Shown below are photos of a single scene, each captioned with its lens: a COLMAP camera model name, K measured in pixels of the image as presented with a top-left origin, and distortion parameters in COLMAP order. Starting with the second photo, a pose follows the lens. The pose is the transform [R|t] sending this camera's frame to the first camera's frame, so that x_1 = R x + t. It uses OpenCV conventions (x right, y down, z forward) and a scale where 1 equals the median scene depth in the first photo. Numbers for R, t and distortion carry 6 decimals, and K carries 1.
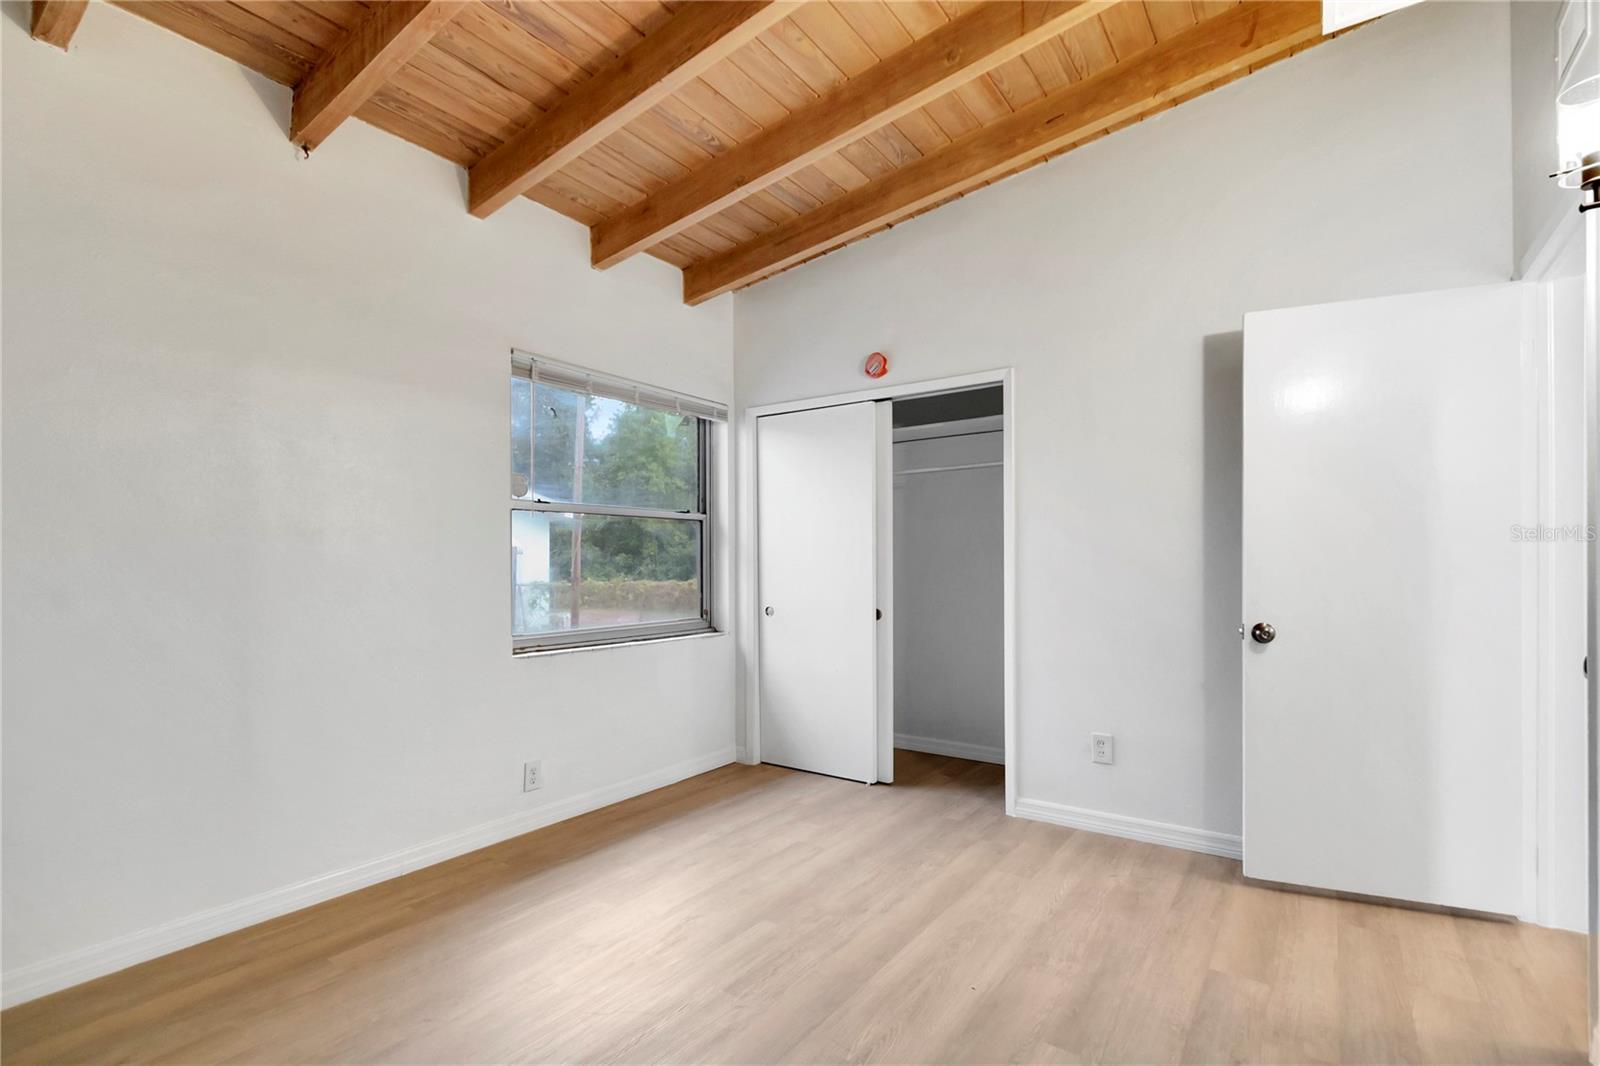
lens RADIAL K [[752.1, 0, 797.8], [0, 752.1, 578.9], [0, 0, 1]] dist [0.003533, -0.000040]
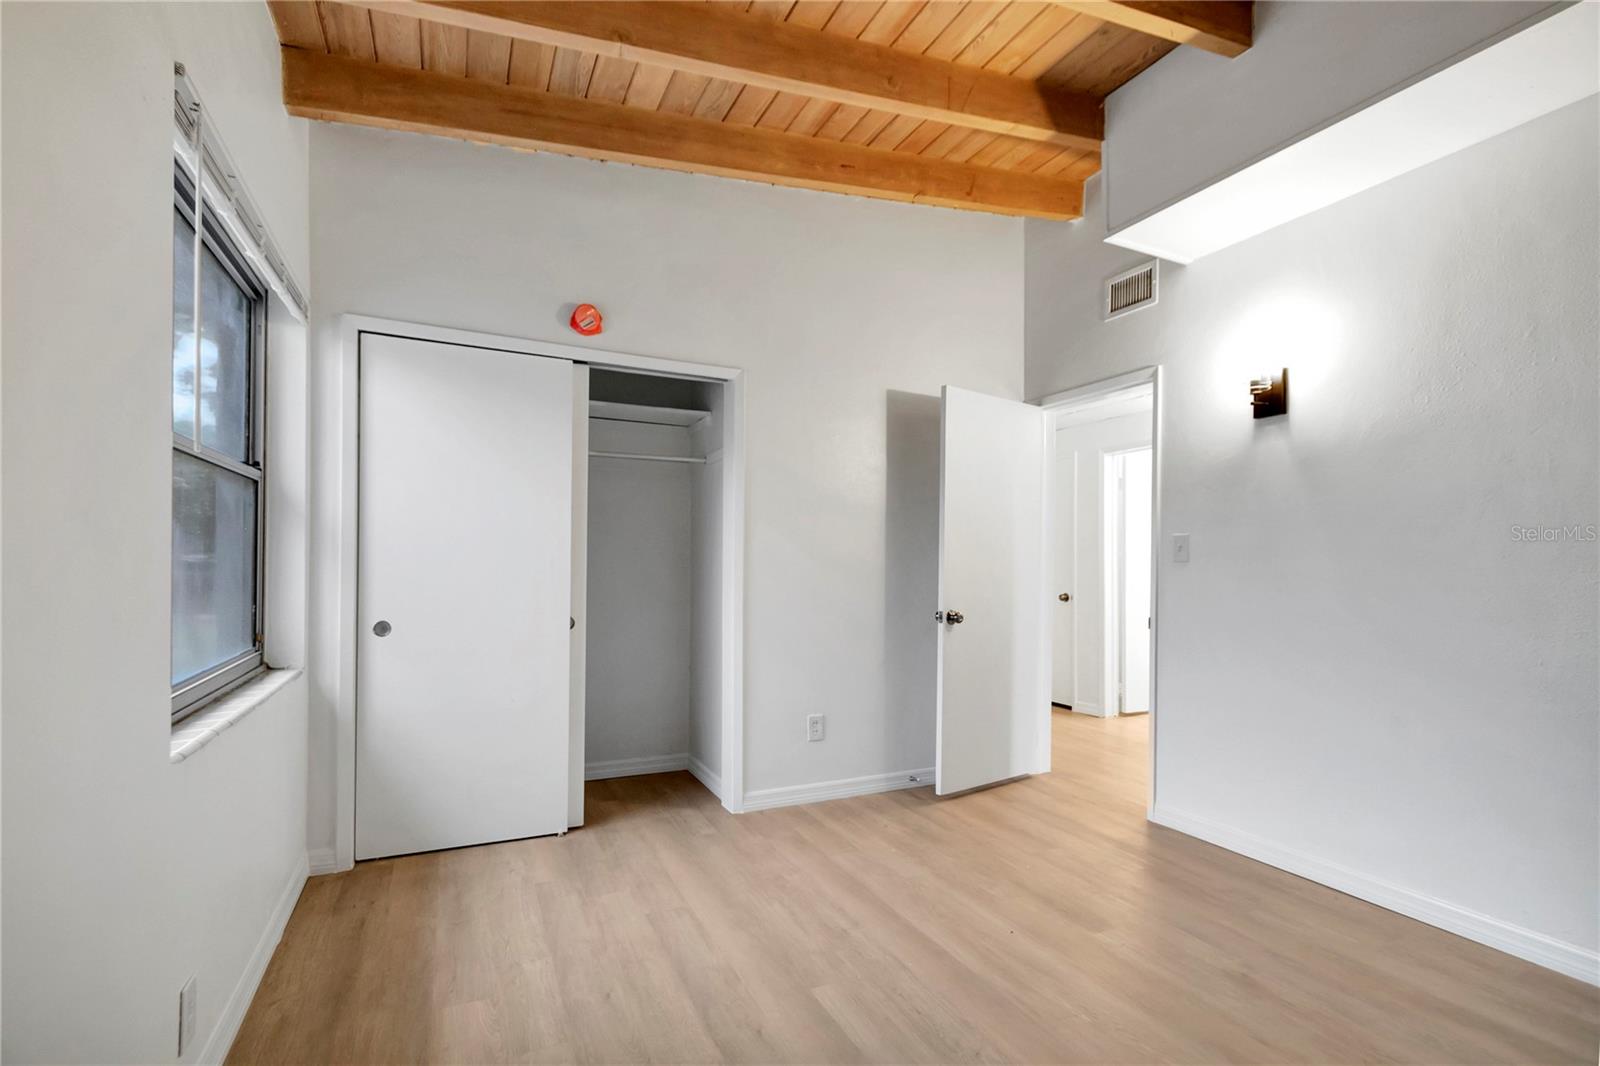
lens RADIAL K [[768.3, 0, 795.1], [0, 768.3, 579.5], [0, 0, 1]] dist [0.001867, -0.000616]
pose [[0.462018, -0.007158, 0.886842, -0.583496], [0.001621, 0.999973, 0.007226, -0.006606], [-0.886869, -0.001901, 0.462017, 0.447559]]
